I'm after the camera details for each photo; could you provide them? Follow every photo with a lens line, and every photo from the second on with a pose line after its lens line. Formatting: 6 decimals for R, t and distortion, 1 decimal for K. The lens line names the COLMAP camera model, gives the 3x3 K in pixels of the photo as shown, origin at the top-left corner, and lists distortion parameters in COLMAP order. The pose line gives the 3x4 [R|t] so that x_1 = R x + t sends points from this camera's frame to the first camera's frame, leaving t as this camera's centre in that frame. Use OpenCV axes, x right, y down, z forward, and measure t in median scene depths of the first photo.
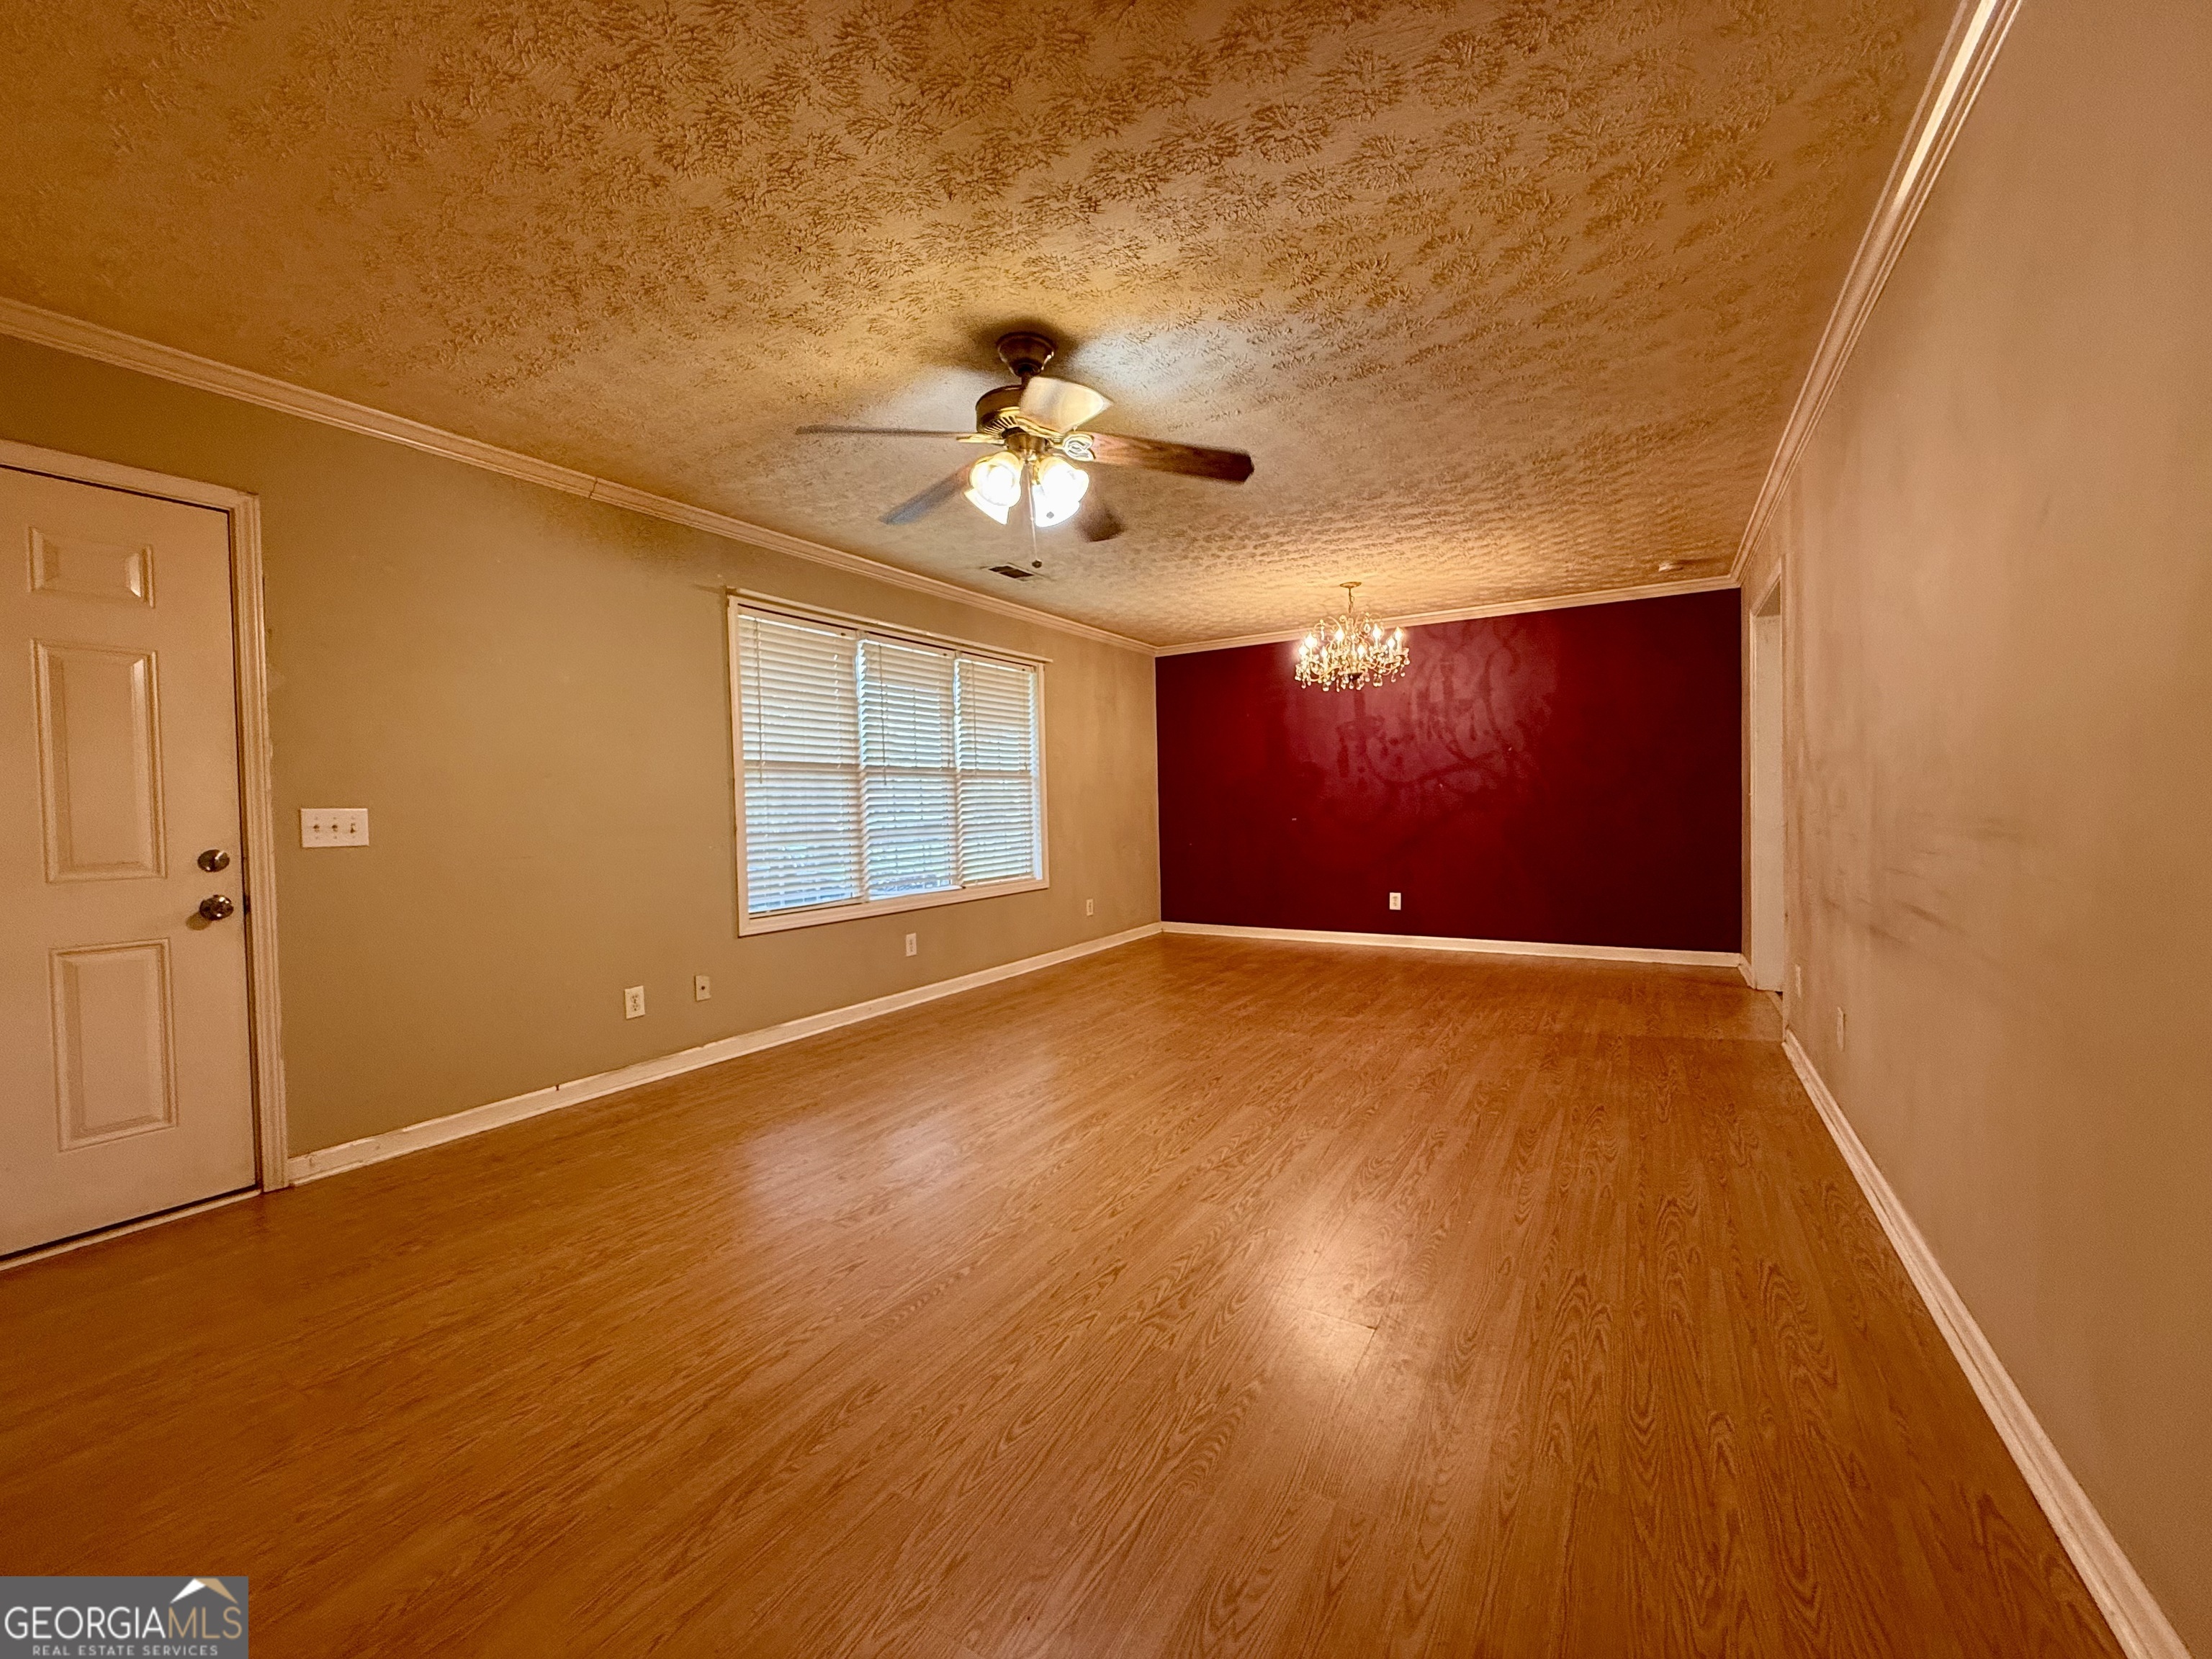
lens RADIAL K [[894.2, 0, 1097.3], [0, 894.2, 821.7], [0, 0, 1]] dist [0.001838, -0.002247]
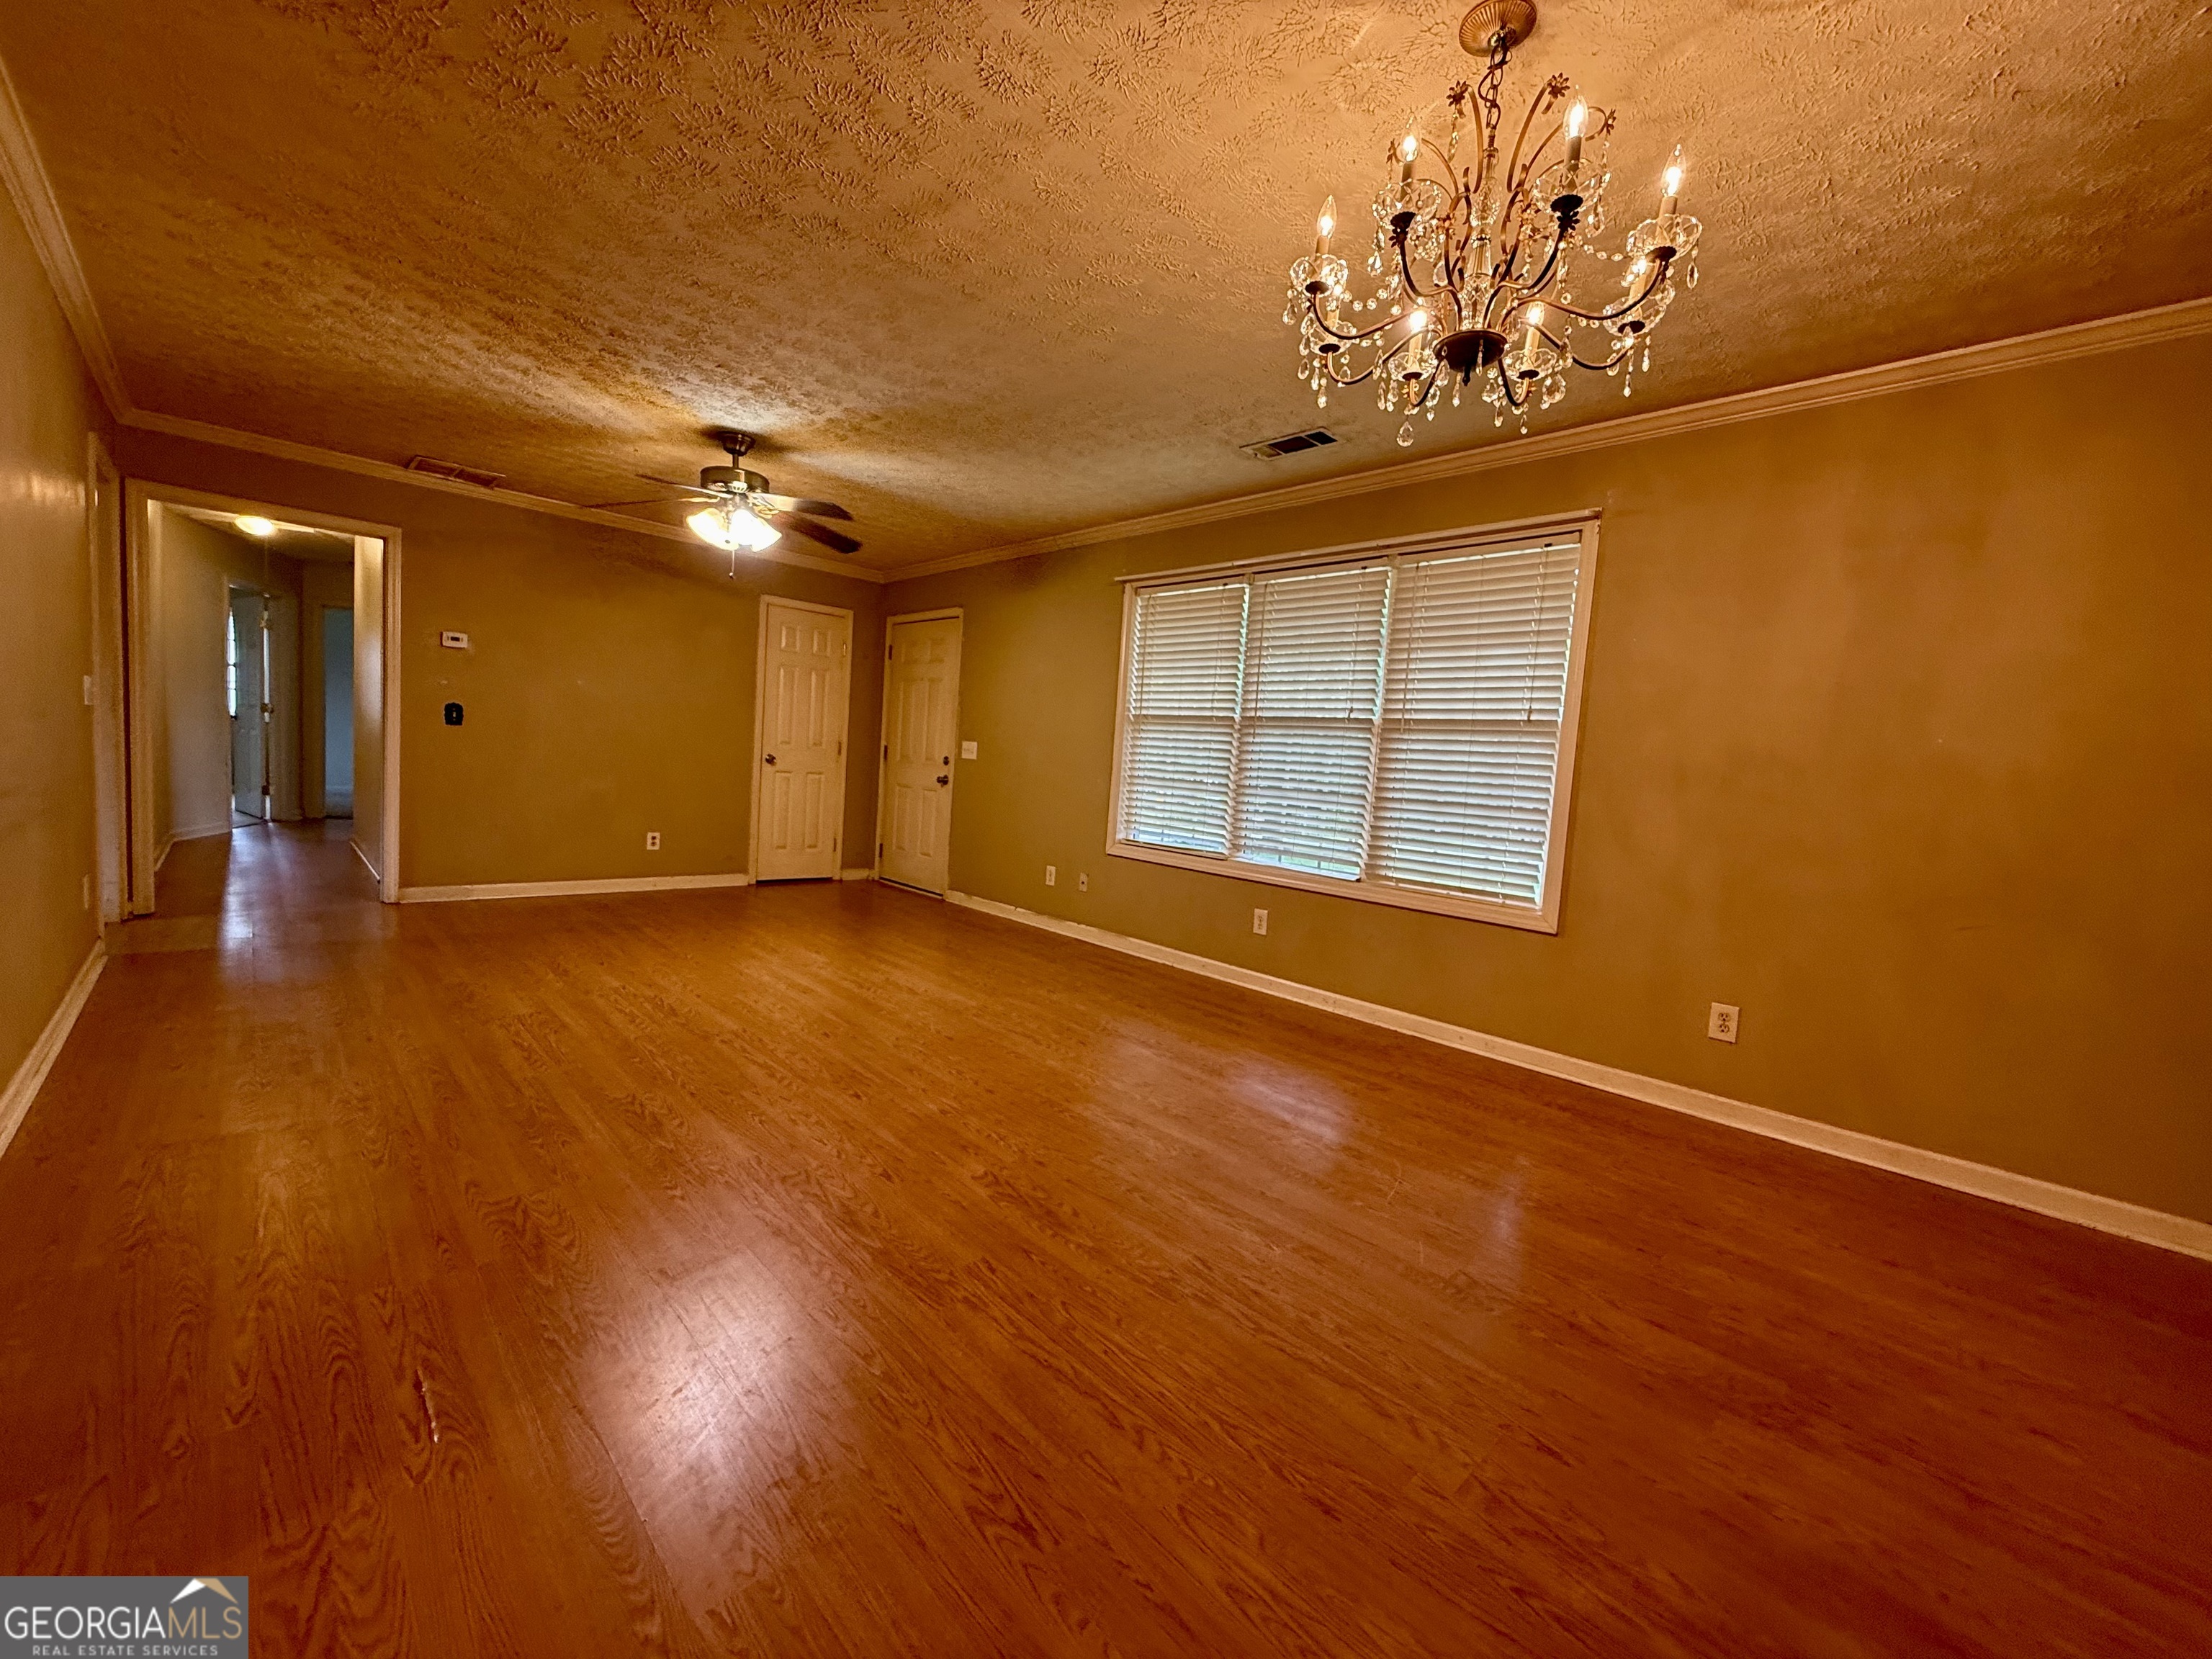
lens RADIAL K [[894.2, 0, 1100.1], [0, 894.2, 821.9], [0, 0, 1]] dist [0.001838, -0.002247]
pose [[-0.266561, 0.072070, -0.961120, 0.844840], [-0.078091, 0.992307, 0.096067, -0.039103], [0.960649, 0.100662, -0.258882, 1.347921]]
